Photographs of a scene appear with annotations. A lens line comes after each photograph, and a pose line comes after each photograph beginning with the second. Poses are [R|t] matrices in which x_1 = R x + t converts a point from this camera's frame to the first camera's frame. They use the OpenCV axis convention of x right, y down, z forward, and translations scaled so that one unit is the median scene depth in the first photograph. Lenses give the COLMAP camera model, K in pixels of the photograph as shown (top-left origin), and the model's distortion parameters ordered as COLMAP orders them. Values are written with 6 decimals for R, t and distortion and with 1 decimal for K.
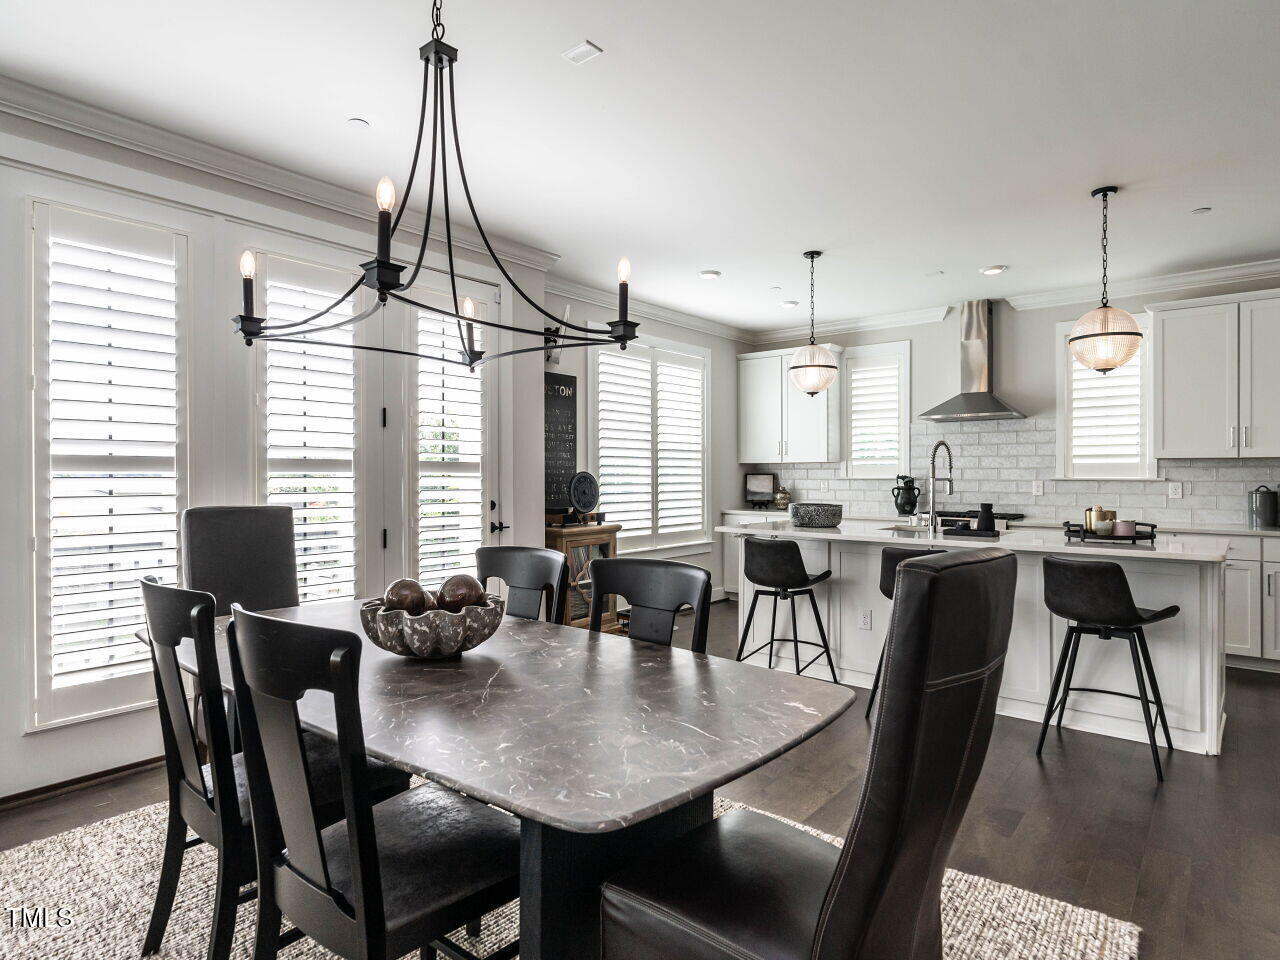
lens RADIAL K [[713.3, 0, 648.8], [0, 713.3, 469.4], [0, 0, 1]] dist [-0.013056, 0.006153]
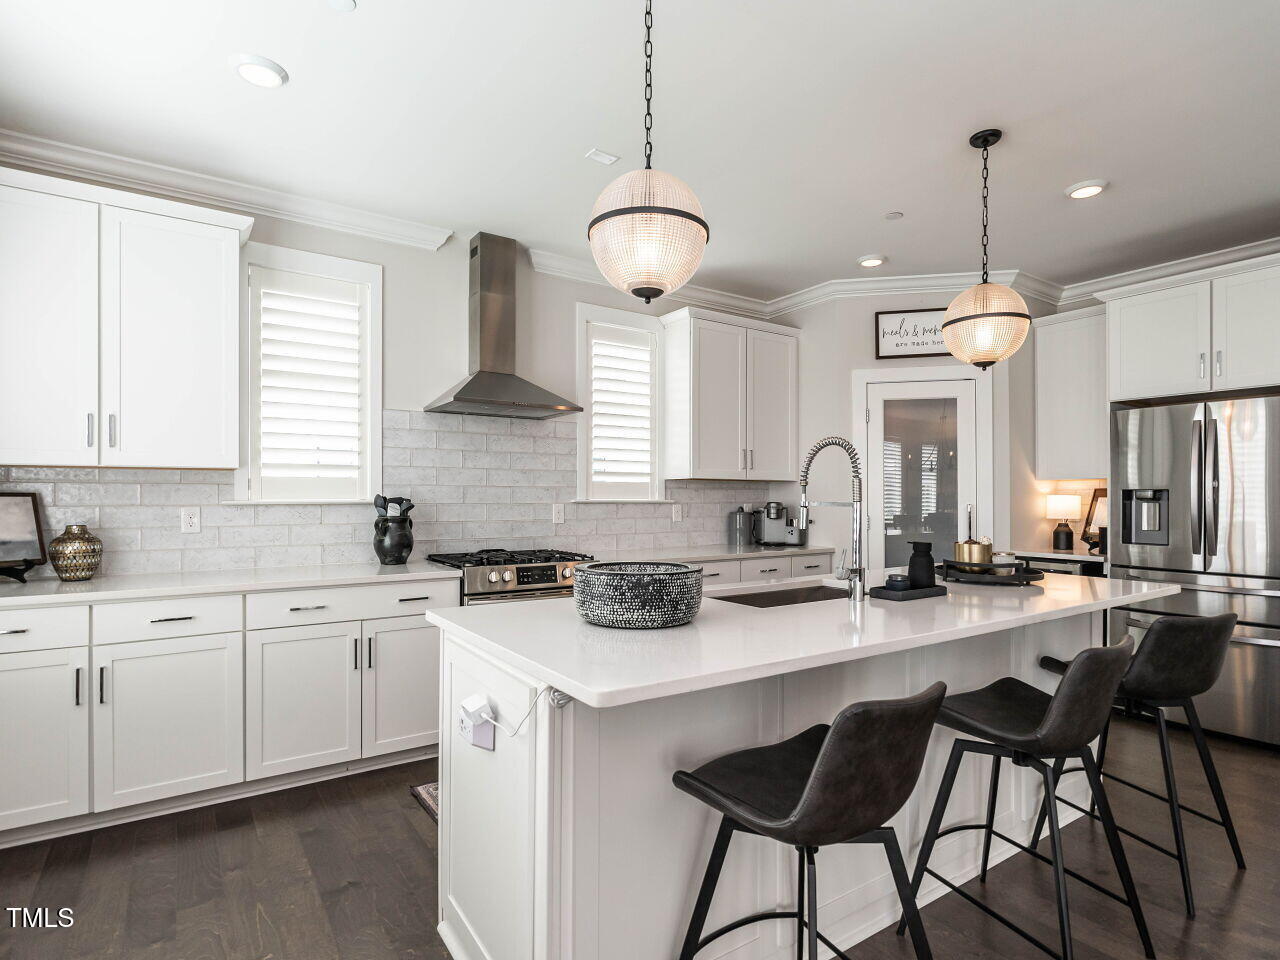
lens RADIAL K [[659.8, 0, 639.7], [0, 659.8, 497.2], [0, 0, 1]] dist [-0.001876, -0.000742]
pose [[0.289745, -0.001200, 0.957103, -0.103206], [-0.008239, 0.999959, 0.003748, 0.005447], [-0.957069, -0.008972, 0.289723, 0.729443]]
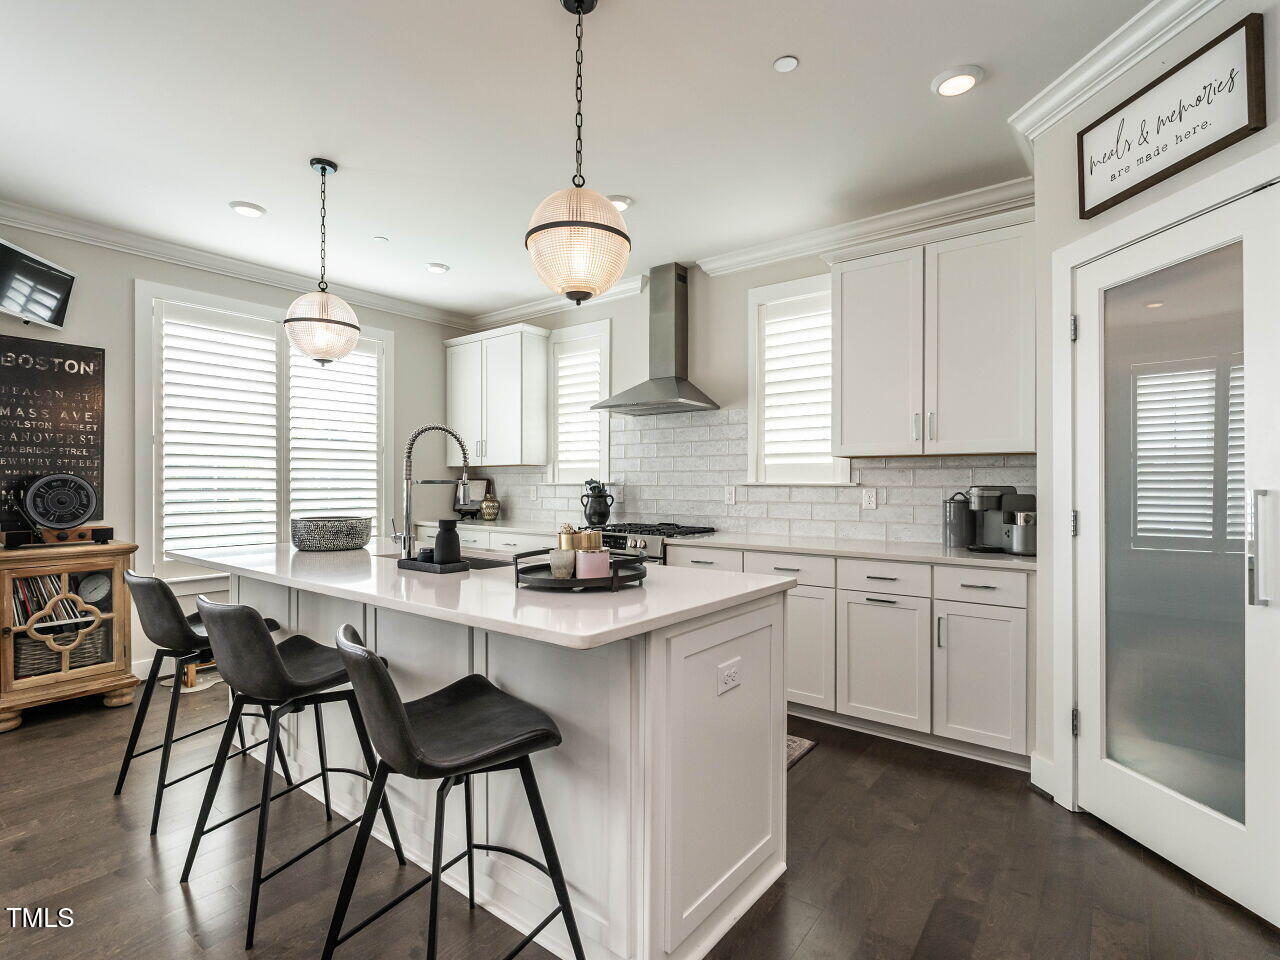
lens RADIAL K [[626.4, 0, 645.5], [0, 626.4, 482.2], [0, 0, 1]] dist [-0.002763, -0.001232]
pose [[0.999356, 0.000754, 0.035883, 0.436101], [-0.000931, 0.999987, 0.004915, 0.007947], [-0.035879, -0.004945, 0.999344, 0.300677]]
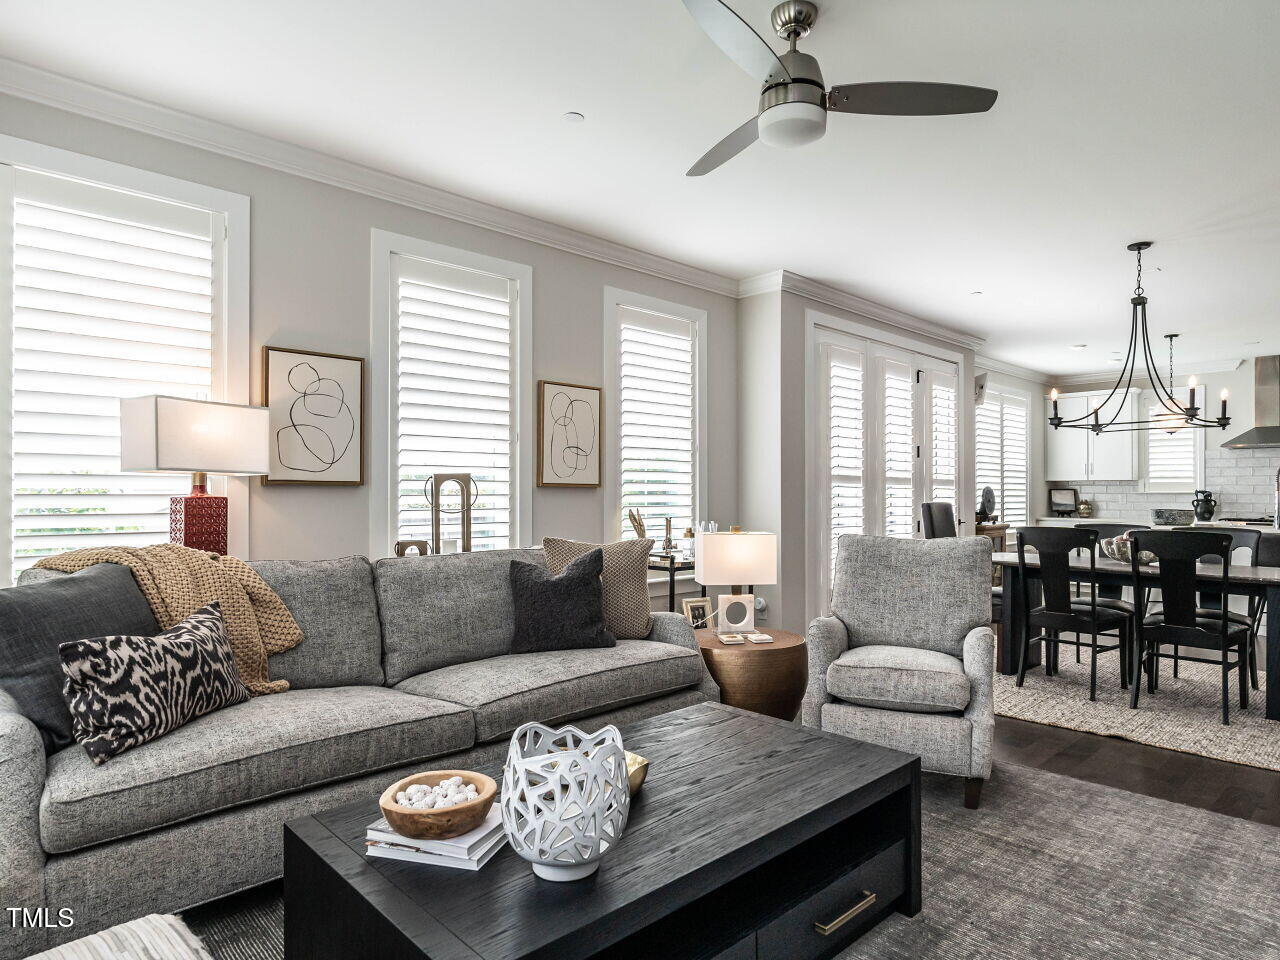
lens RADIAL K [[775.4, 0, 650.5], [0, 775.4, 485.4], [0, 0, 1]] dist [0.005054, 0.000196]
pose [[0.994455, 0.003114, -0.105116, -0.544310], [-0.003419, 0.999990, -0.002720, 0.007175], [0.105107, 0.003064, 0.994456, -0.563651]]
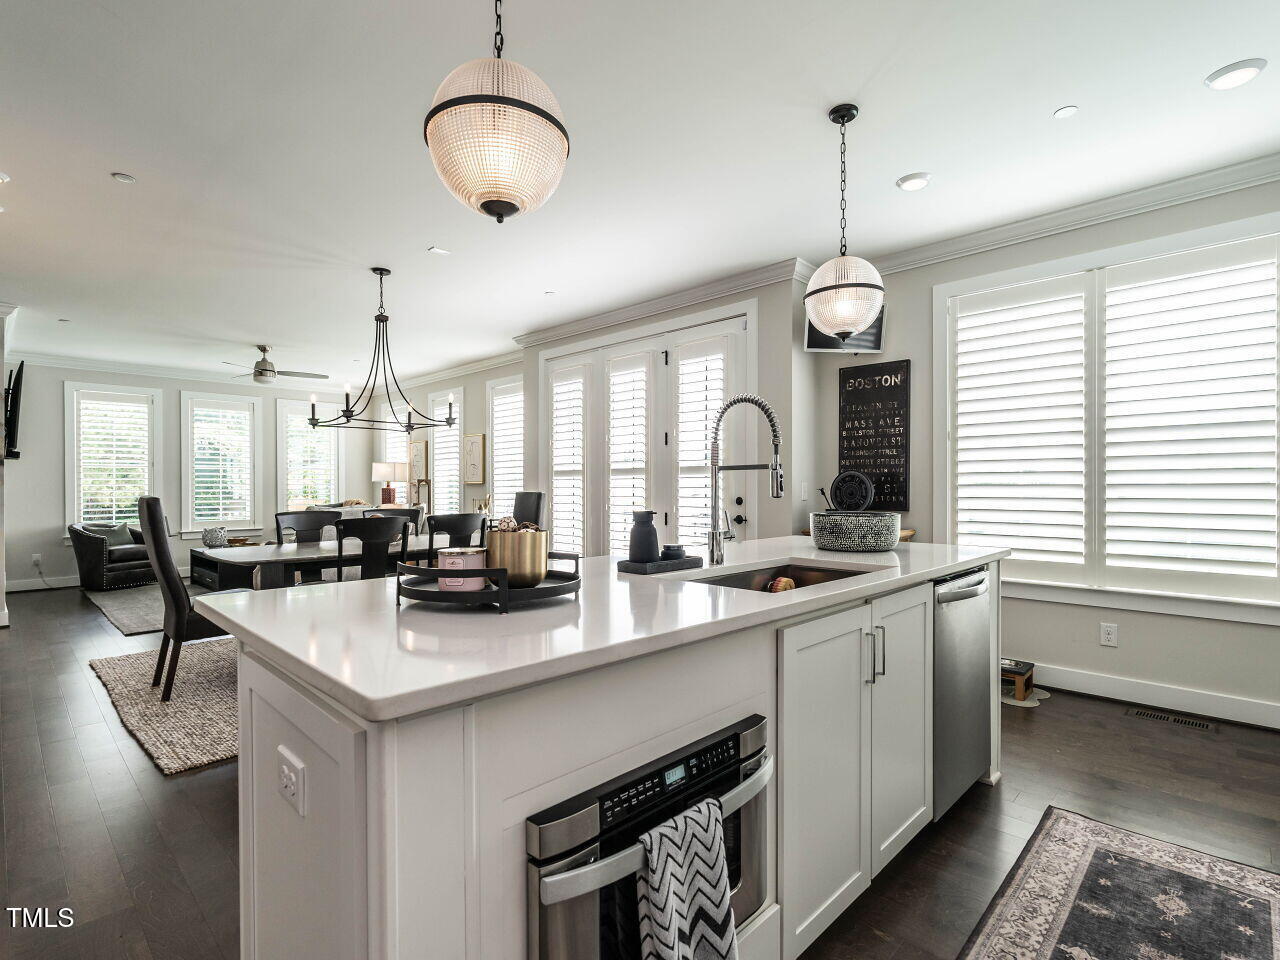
lens RADIAL K [[626.4, 0, 640.3], [0, 626.4, 484.3], [0, 0, 1]] dist [-0.002763, -0.001232]
pose [[-0.087183, -0.004065, -0.996184, 0.651620], [0.010598, 0.999931, -0.005008, 0.019718], [0.996136, -0.010994, -0.087134, 0.716350]]
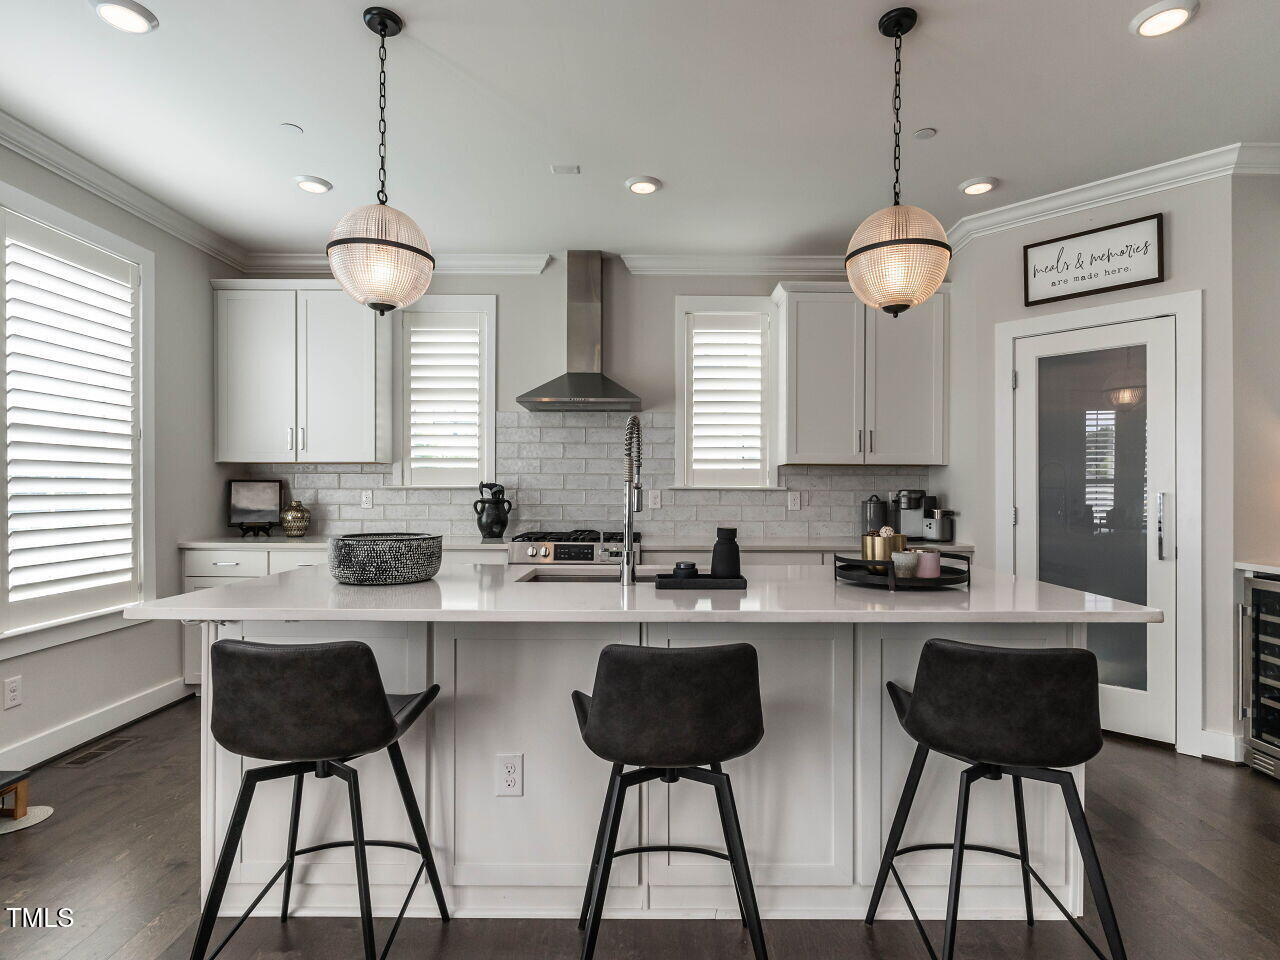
lens RADIAL K [[659.8, 0, 647.8], [0, 659.8, 491.2], [0, 0, 1]] dist [-0.001876, -0.000742]
pose [[0.768875, -0.001310, 0.639398, 0.066735], [-0.007344, 0.999914, 0.010880, 0.009097], [-0.639357, -0.013061, 0.768799, 0.442714]]
